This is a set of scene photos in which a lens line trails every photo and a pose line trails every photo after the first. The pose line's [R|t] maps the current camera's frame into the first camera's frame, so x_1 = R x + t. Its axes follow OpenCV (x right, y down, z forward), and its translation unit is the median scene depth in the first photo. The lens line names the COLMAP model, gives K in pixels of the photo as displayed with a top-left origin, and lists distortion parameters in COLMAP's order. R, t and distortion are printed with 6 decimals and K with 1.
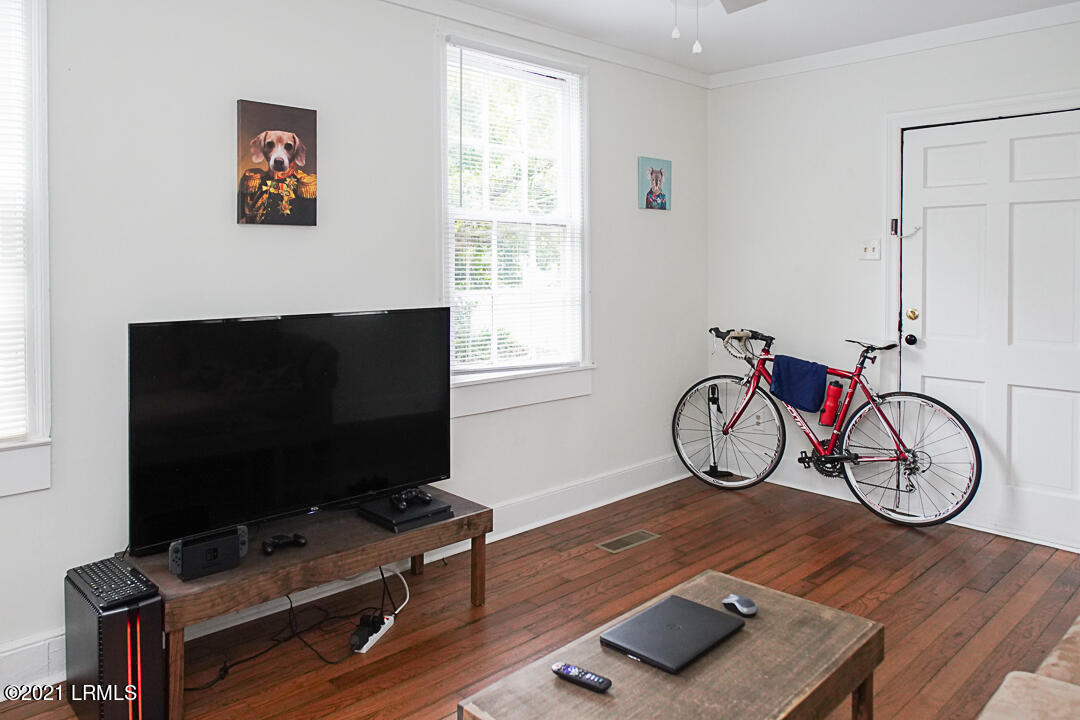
lens RADIAL K [[759.8, 0, 502.1], [0, 759.8, 294.8], [0, 0, 1]] dist [-0.007710, 0.007673]
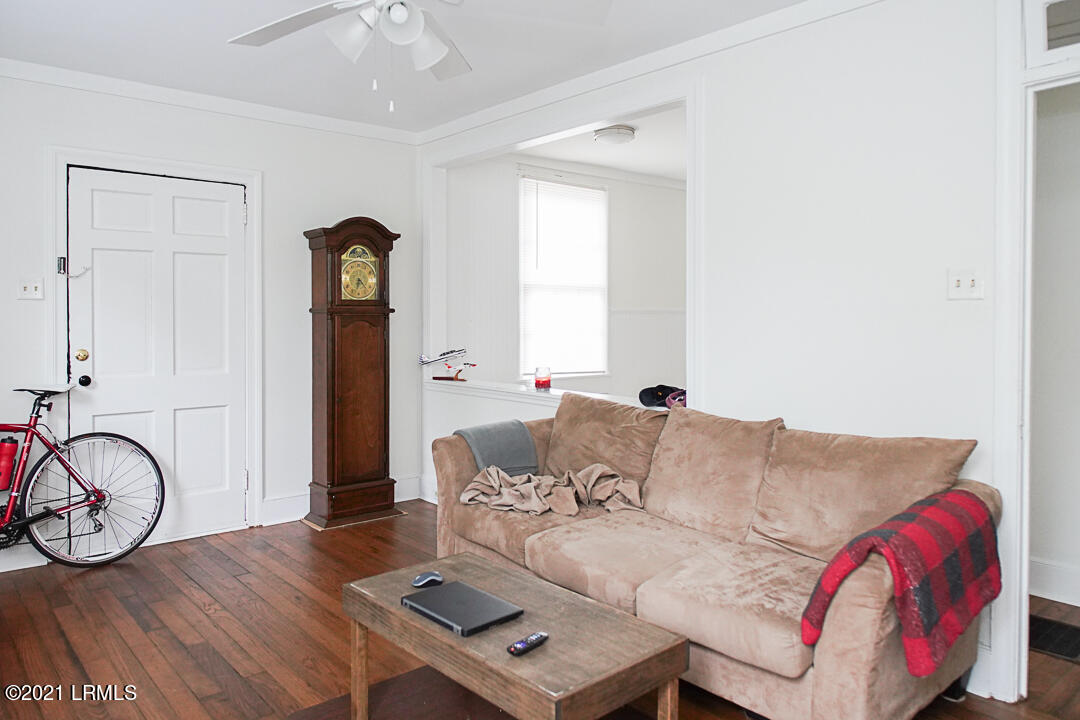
lens RADIAL K [[759.8, 0, 539.3], [0, 759.8, 356.7], [0, 0, 1]] dist [-0.007710, 0.007673]
pose [[0.036121, -0.059189, 0.997593, -0.431347], [0.037112, 0.997635, 0.057848, -0.007598], [-0.998658, 0.034933, 0.038232, 0.371436]]
